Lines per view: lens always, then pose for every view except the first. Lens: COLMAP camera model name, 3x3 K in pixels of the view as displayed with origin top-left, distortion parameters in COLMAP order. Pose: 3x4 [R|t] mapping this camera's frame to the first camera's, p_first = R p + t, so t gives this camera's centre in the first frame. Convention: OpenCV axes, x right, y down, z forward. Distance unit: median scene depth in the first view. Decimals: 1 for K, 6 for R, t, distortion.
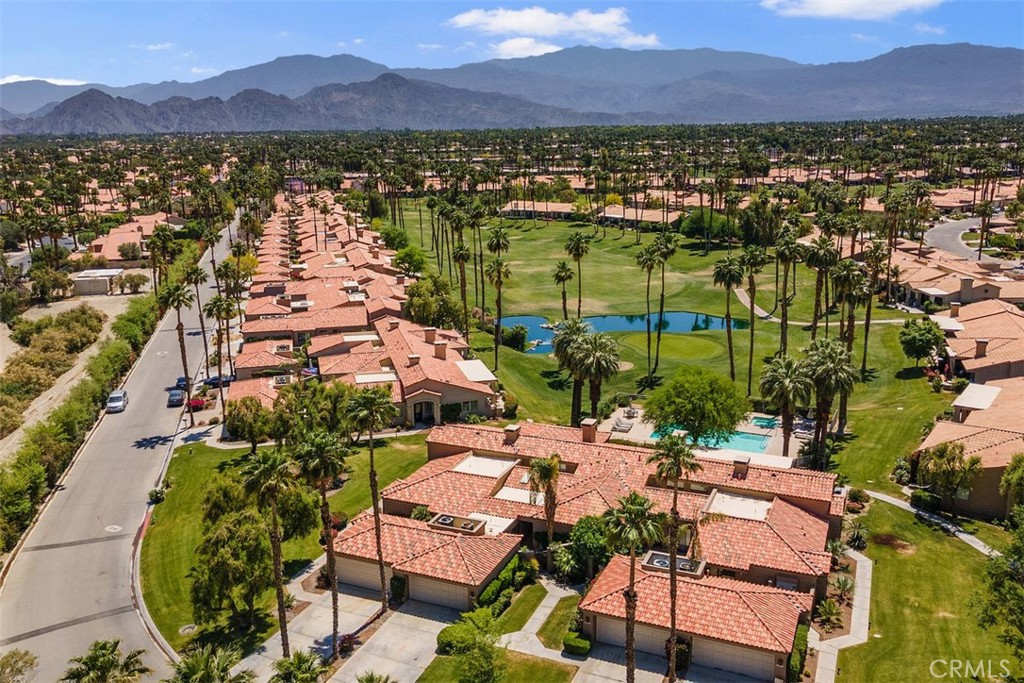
lens RADIAL K [[872.7, 0, 508.5], [0, 872.7, 337.9], [0, 0, 1]] dist [0.039017, -0.012313]
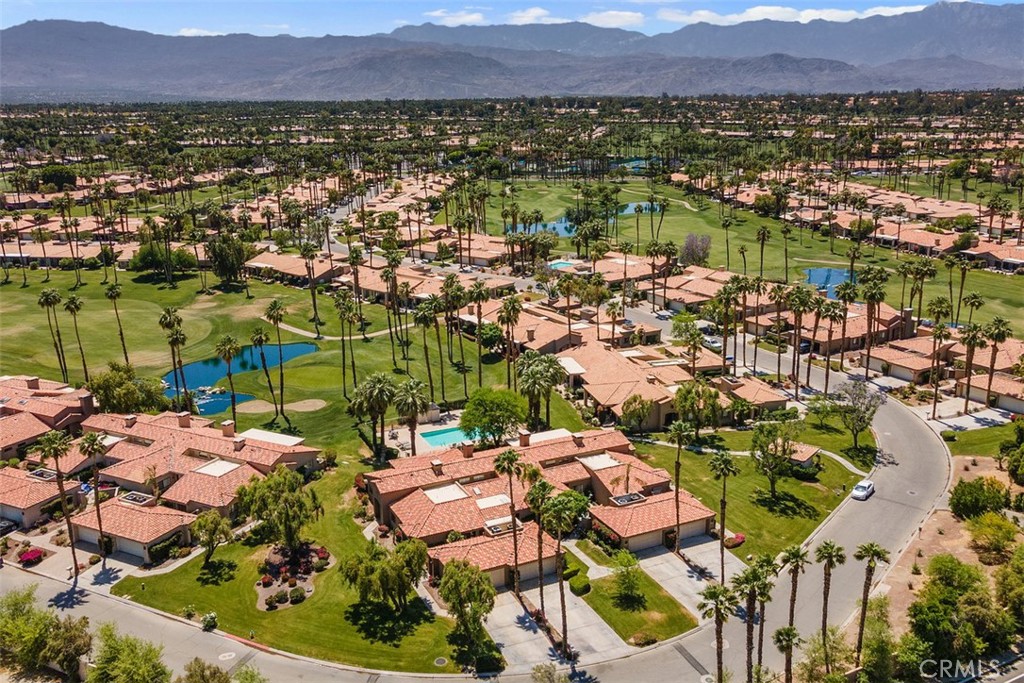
lens RADIAL K [[872.7, 0, 508.5], [0, 872.7, 337.9], [0, 0, 1]] dist [0.039017, -0.012313]
pose [[0.653611, -0.190777, 0.732391, -0.749881], [0.175778, 0.979512, 0.098278, -0.170859], [-0.736135, 0.064503, 0.673754, -0.012342]]
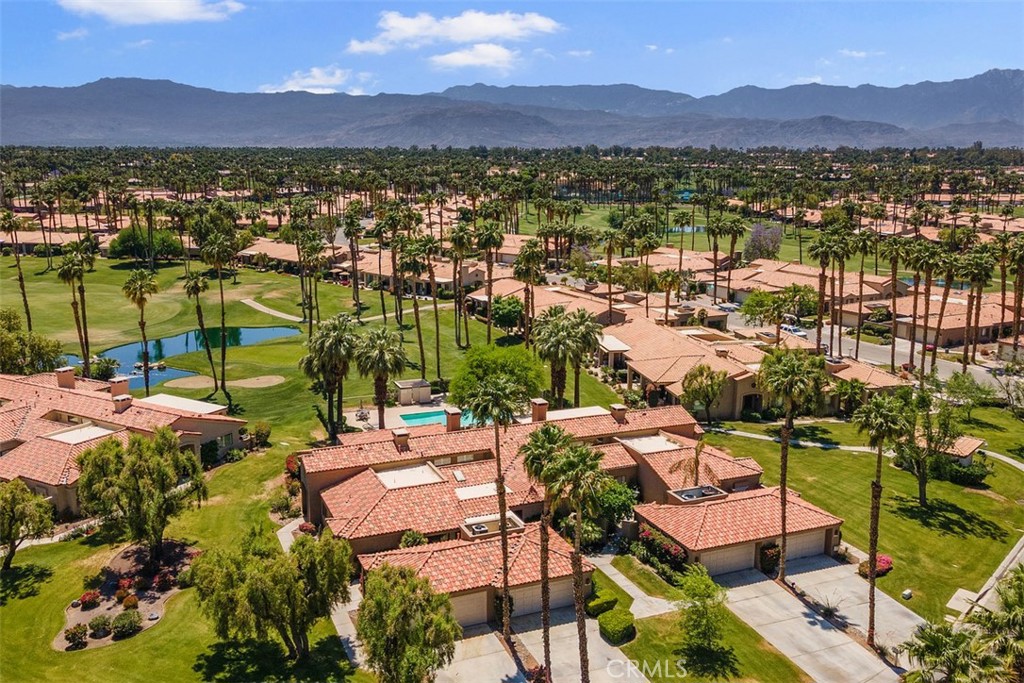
lens RADIAL K [[879.2, 0, 505.9], [0, 879.2, 343.6], [0, 0, 1]] dist [0.032234, 0.009873]
pose [[0.694025, -0.136027, 0.706984, -0.460992], [0.154369, 0.987266, 0.038416, -0.003282], [-0.703207, 0.082474, 0.706186, 0.239664]]
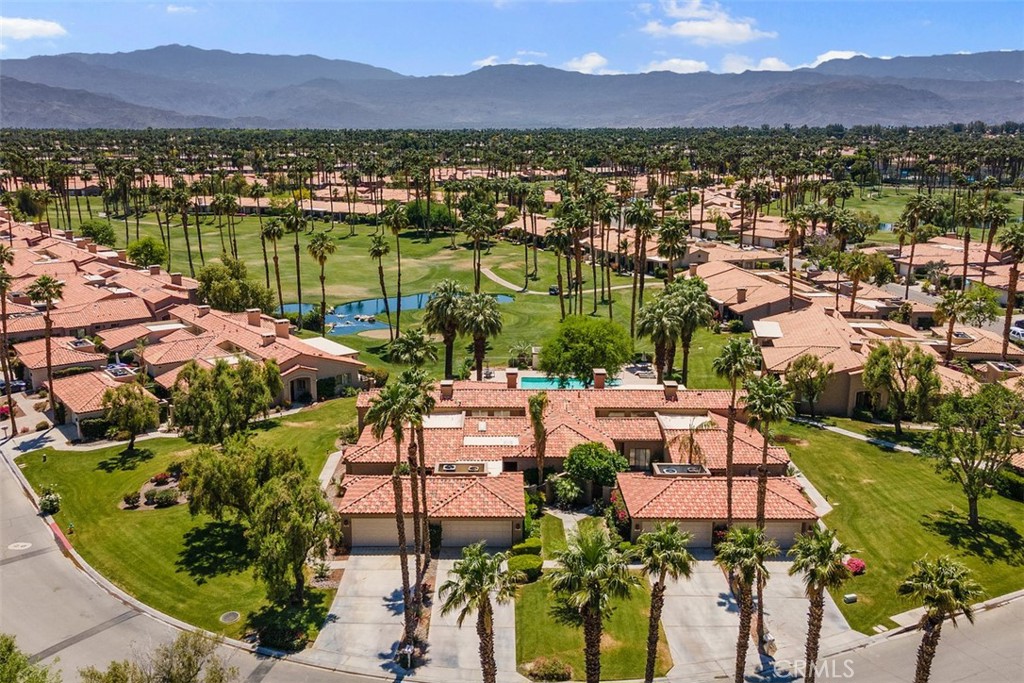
lens RADIAL K [[879.2, 0, 505.9], [0, 879.2, 343.6], [0, 0, 1]] dist [0.032234, 0.009873]
pose [[0.914407, -0.078880, 0.397037, -0.278945], [0.079917, 0.996704, 0.013960, 0.042393], [-0.396829, 0.018965, 0.917697, 0.043917]]
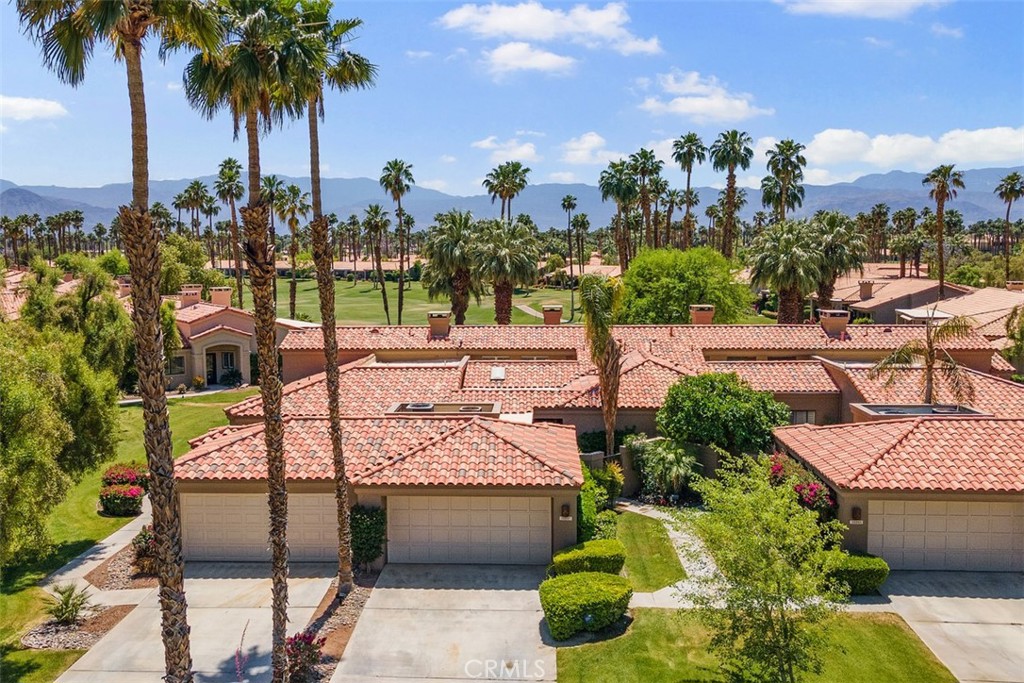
lens RADIAL K [[879.2, 0, 505.9], [0, 879.2, 343.6], [0, 0, 1]] dist [0.032234, 0.009873]
pose [[0.933332, -0.035062, 0.357298, -0.137937], [0.080861, 0.990178, -0.114058, 0.163642], [-0.349789, 0.135345, 0.927000, 0.382260]]
